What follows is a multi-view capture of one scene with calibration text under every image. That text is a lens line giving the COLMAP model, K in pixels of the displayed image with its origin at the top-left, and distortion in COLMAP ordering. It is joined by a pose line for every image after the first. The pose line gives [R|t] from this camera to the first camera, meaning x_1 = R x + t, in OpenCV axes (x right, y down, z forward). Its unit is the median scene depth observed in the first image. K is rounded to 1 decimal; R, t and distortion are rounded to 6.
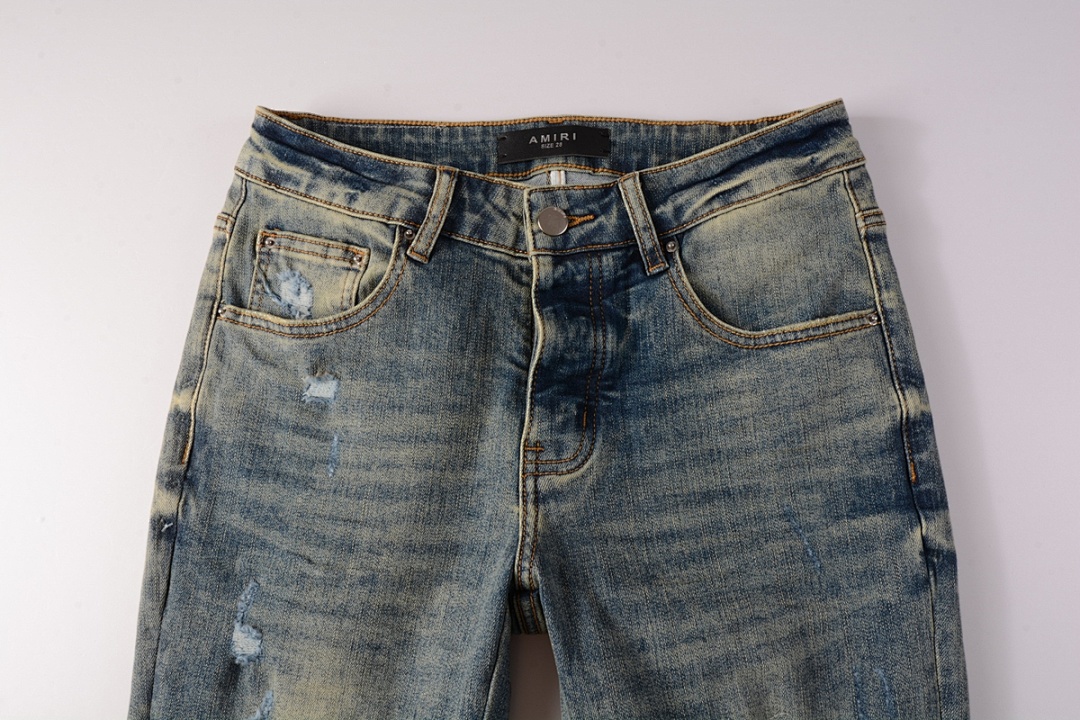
lens RADIAL K [[756.7, 0, 540.0], [0, 756.7, 360.0], [0, 0, 1]] dist [-0.023375, -0.000286]
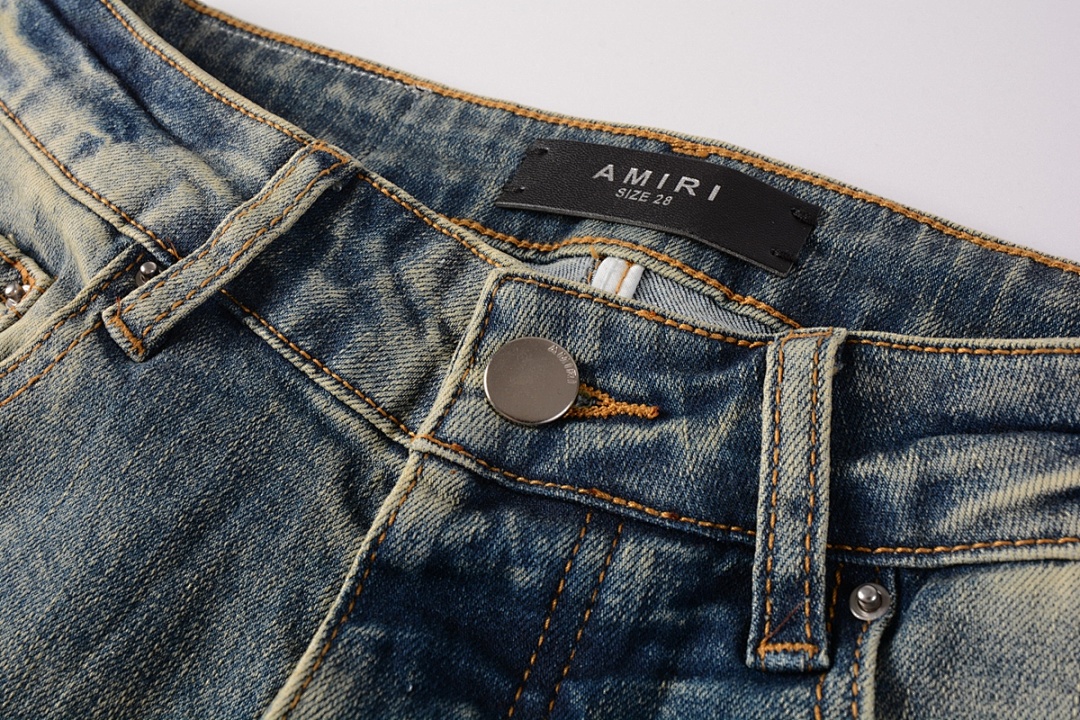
lens RADIAL K [[1114.4, 0, 540.0], [0, 1114.4, 360.0], [0, 0, 1]] dist [0.000124, 0.011357]
pose [[0.896073, 0.332654, -0.293929, 0.155634], [-0.399378, 0.893184, -0.206686, -0.094991], [0.193778, 0.302595, 0.933213, 0.556157]]
